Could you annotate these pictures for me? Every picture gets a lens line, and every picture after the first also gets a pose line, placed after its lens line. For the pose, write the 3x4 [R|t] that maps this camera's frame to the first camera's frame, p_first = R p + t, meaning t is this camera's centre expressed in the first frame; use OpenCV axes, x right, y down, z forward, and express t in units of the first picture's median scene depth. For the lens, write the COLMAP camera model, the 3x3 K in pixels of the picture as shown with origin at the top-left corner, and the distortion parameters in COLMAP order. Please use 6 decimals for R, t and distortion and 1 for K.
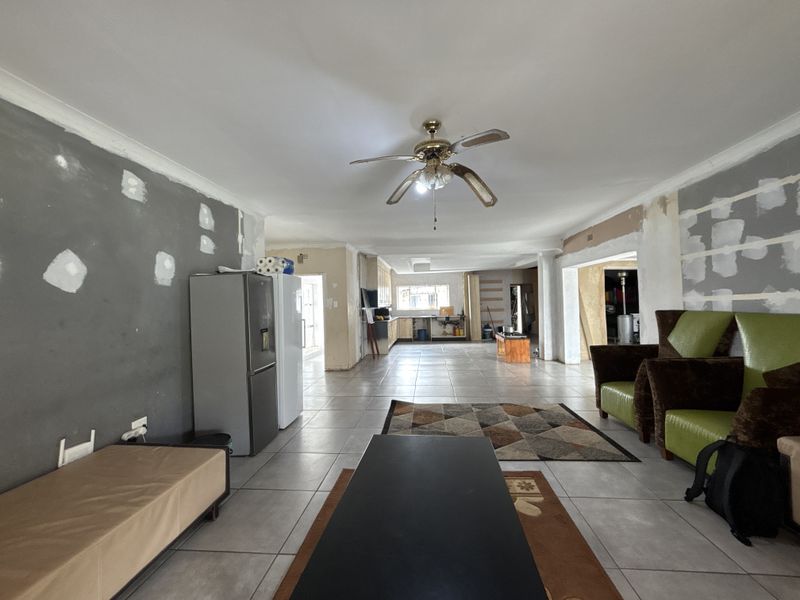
lens RADIAL K [[319.2, 0, 400.0], [0, 319.2, 300.0], [0, 0, 1]] dist [-0.000225, 0.000010]
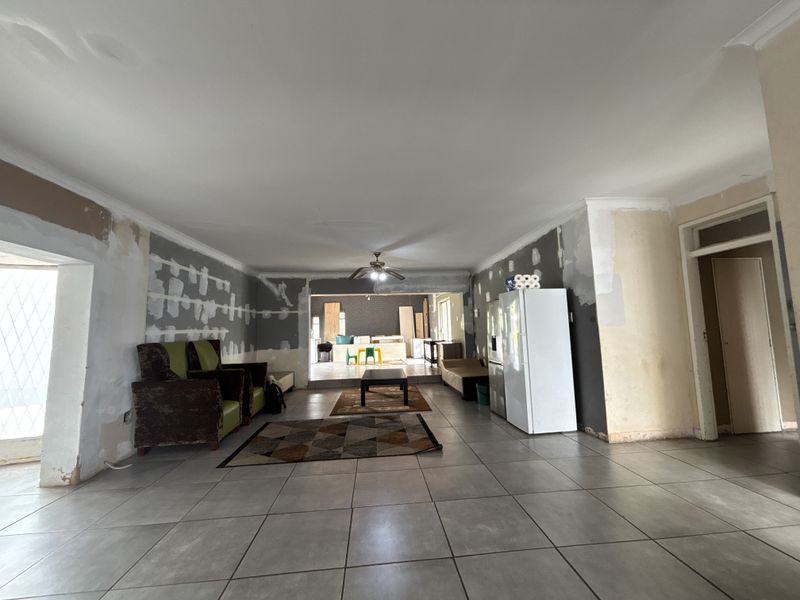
lens RADIAL K [[319.2, 0, 400.0], [0, 319.2, 300.0], [0, 0, 1]] dist [-0.000225, 0.000010]
pose [[-0.982990, 0.038518, -0.179574, 0.129204], [0.056911, 0.993516, -0.098425, 0.021112], [0.174619, -0.106970, -0.978808, 1.146965]]
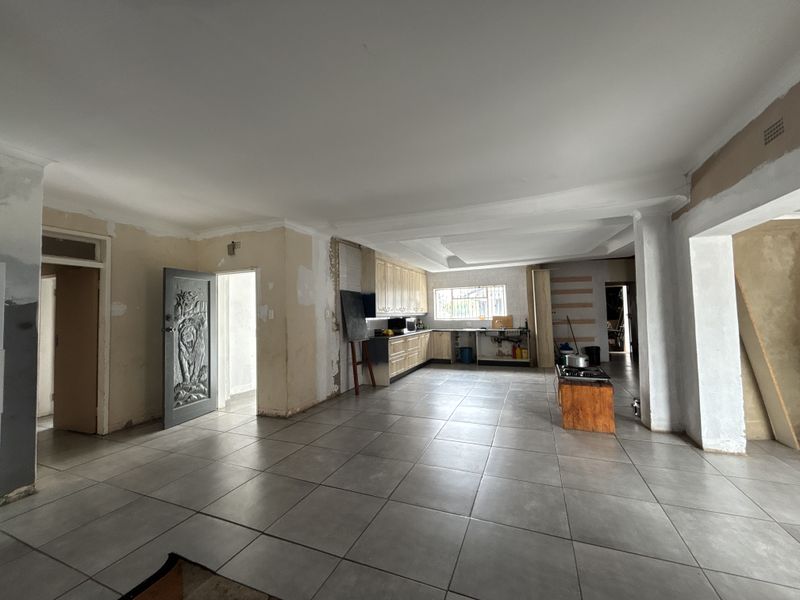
lens RADIAL K [[324.4, 0, 400.0], [0, 324.4, 300.0], [0, 0, 1]] dist [0.001547, 0.000345]
pose [[0.956183, -0.008348, -0.292651, 0.245040], [0.002493, 0.999789, -0.020373, -0.001978], [0.292759, 0.018751, 0.956002, 0.431527]]
